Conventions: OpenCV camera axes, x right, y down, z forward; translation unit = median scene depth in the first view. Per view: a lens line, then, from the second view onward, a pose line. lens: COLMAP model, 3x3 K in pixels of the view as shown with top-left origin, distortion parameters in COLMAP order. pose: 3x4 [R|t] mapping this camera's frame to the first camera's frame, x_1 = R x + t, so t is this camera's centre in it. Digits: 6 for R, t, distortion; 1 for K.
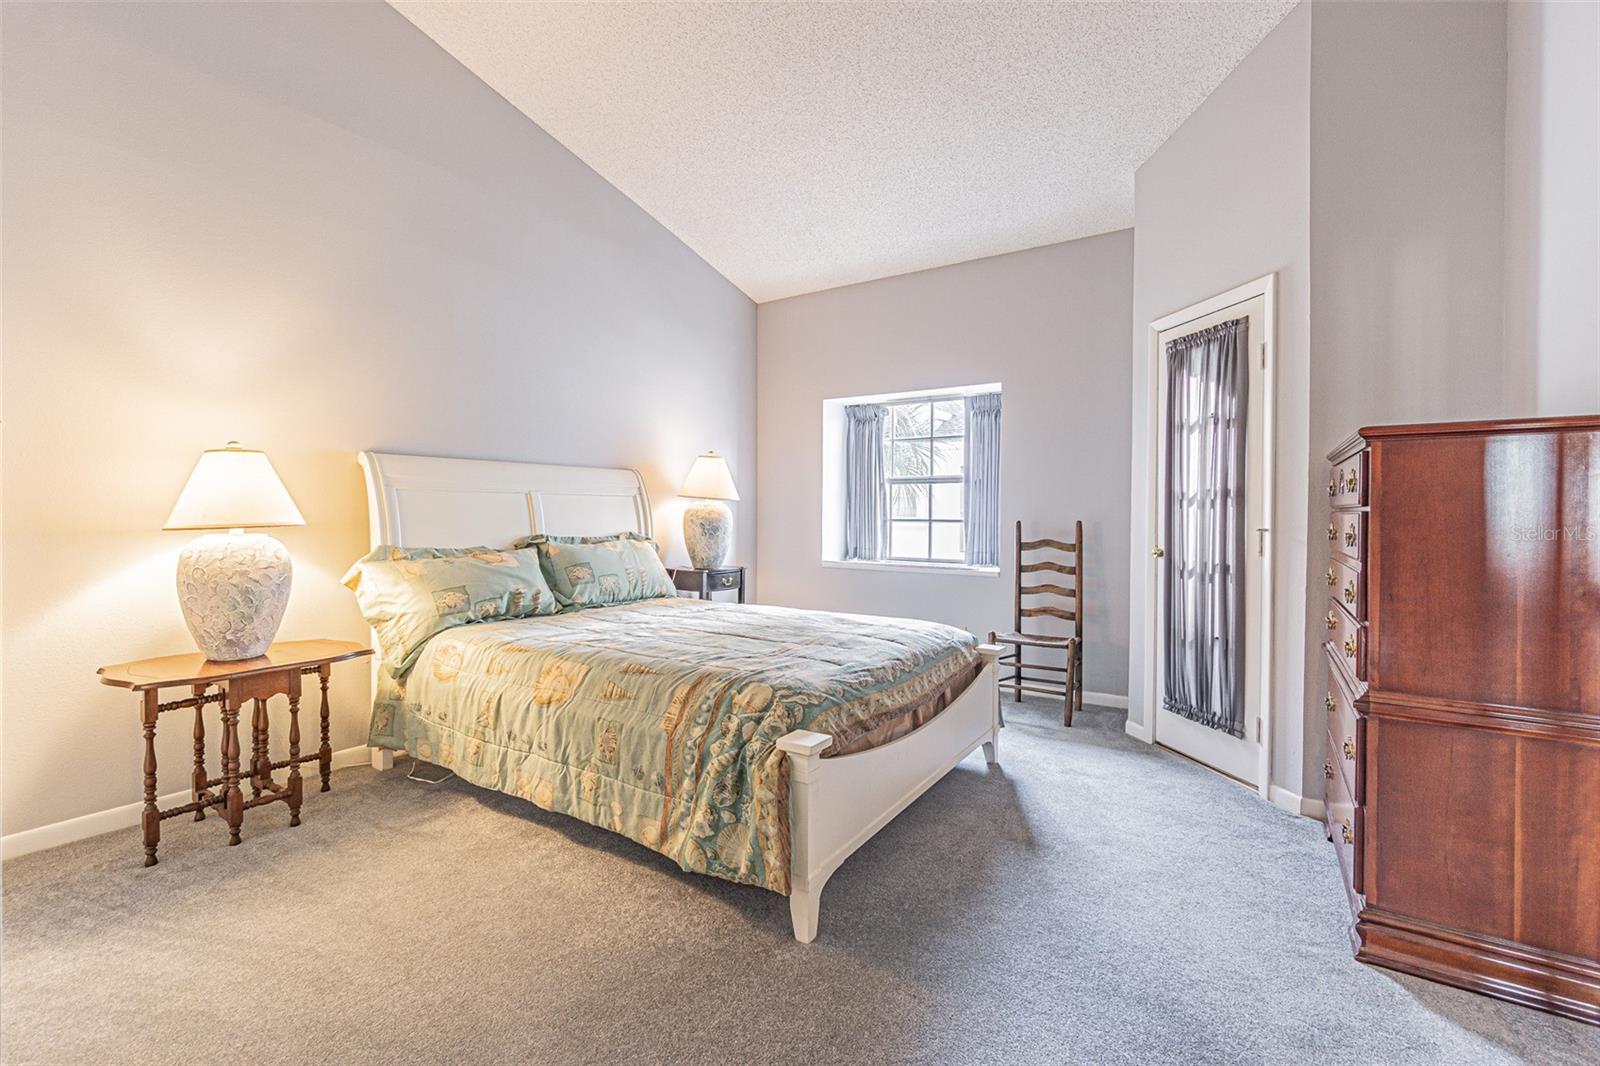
lens RADIAL K [[697.8, 0, 802.3], [0, 697.8, 523.3], [0, 0, 1]] dist [-0.001982, 0.001911]
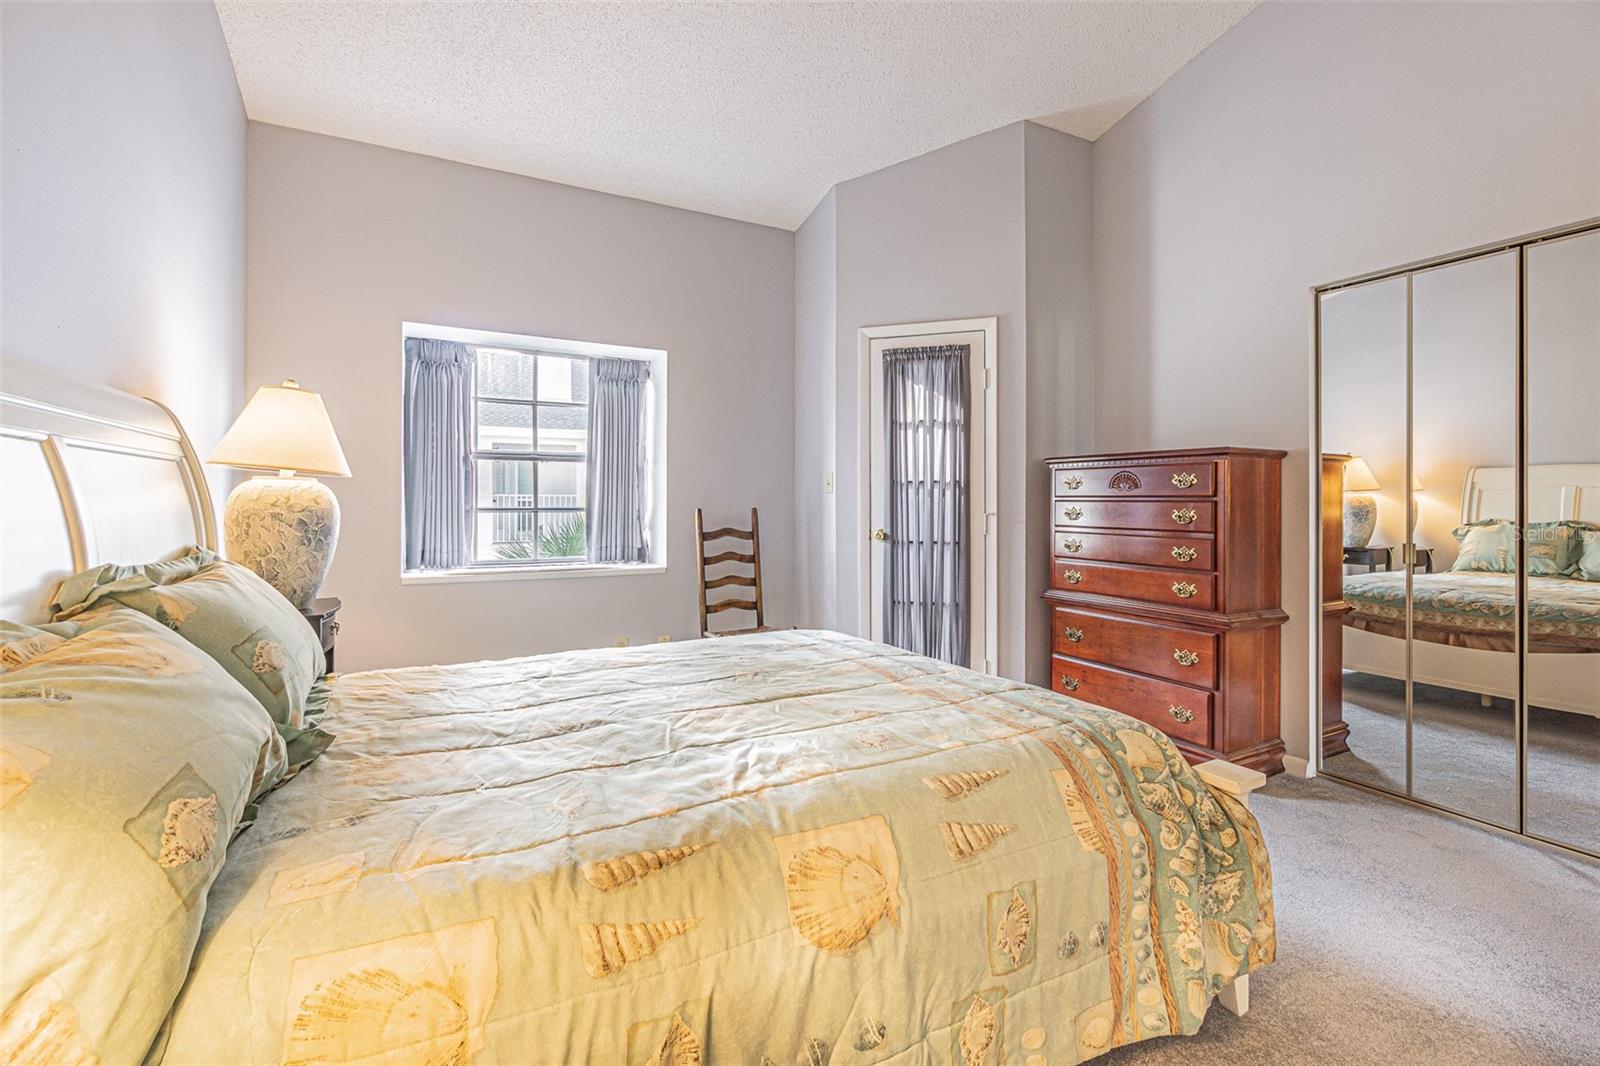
lens RADIAL K [[697.8, 0, 809.0], [0, 697.8, 506.0], [0, 0, 1]] dist [-0.001982, 0.001911]
pose [[0.477473, -0.008023, 0.878610, -0.433195], [0.010901, 0.999935, 0.003207, -0.008677], [-0.878579, 0.008046, 0.477530, 0.462203]]
